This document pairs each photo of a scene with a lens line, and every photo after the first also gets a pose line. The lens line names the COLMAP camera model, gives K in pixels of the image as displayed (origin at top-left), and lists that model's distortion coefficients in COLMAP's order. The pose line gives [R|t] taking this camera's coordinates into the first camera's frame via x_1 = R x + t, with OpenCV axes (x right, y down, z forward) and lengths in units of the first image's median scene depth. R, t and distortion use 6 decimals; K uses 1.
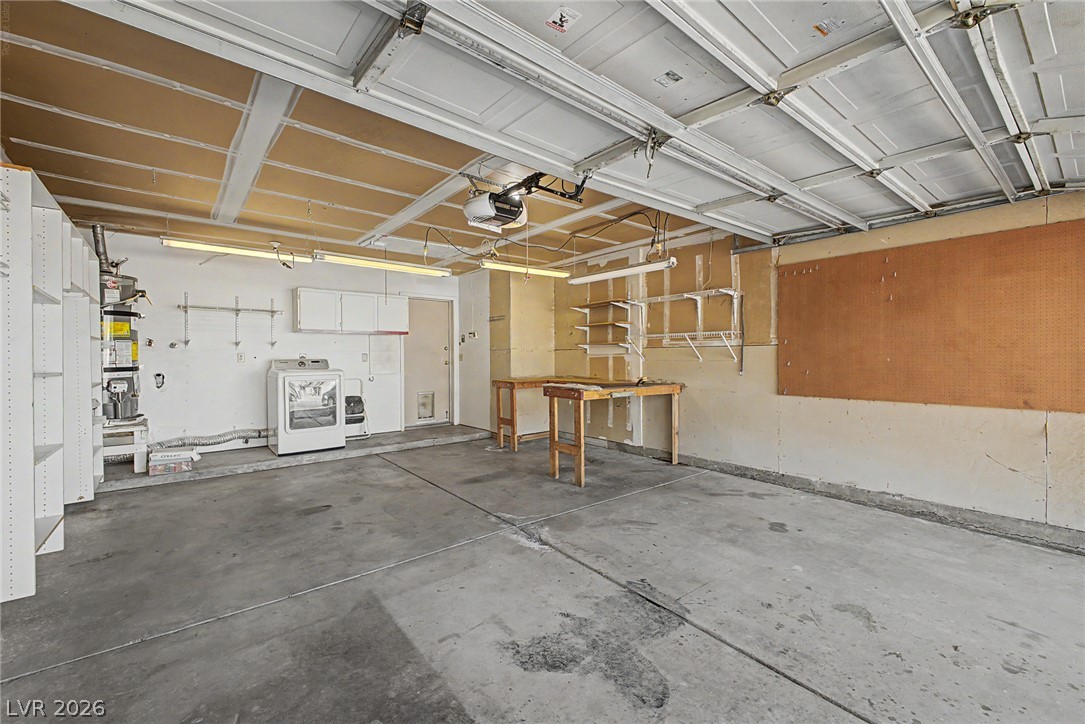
lens RADIAL K [[435.0, 0, 545.2], [0, 435.0, 358.8], [0, 0, 1]] dist [0.015213, -0.001802]
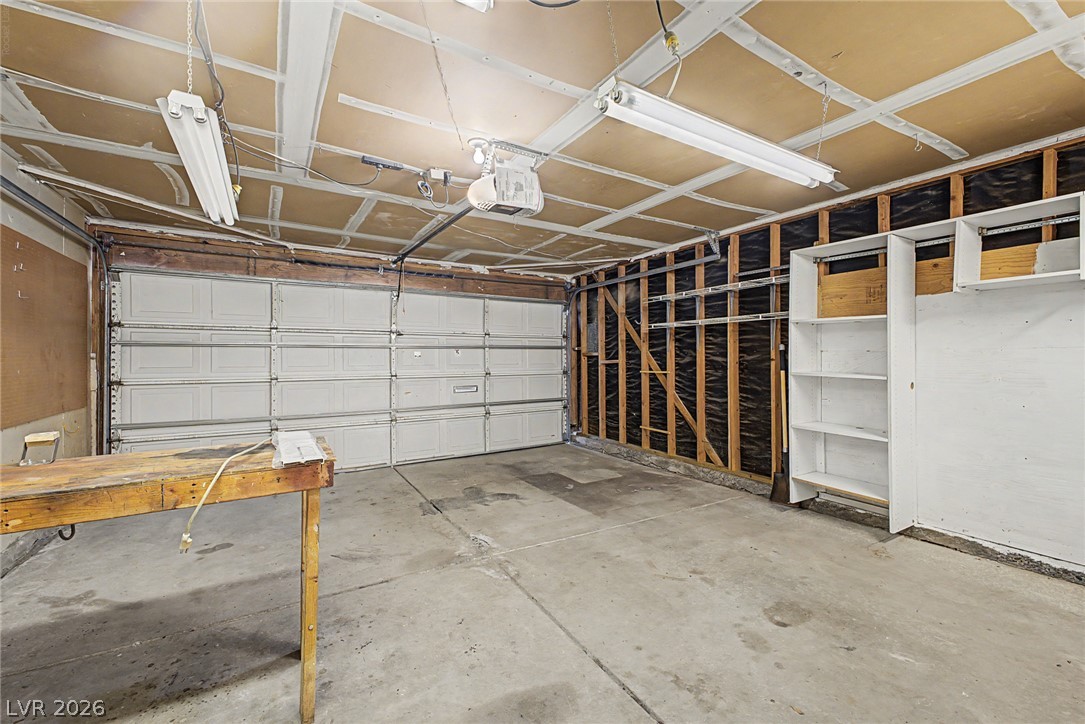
lens RADIAL K [[435.0, 0, 541.1], [0, 435.0, 359.1], [0, 0, 1]] dist [0.015213, -0.001802]
pose [[-0.987256, 0.004929, 0.159065, -0.205876], [0.006227, 0.999951, 0.007668, -0.016265], [-0.159019, 0.008561, -0.987238, 1.206722]]
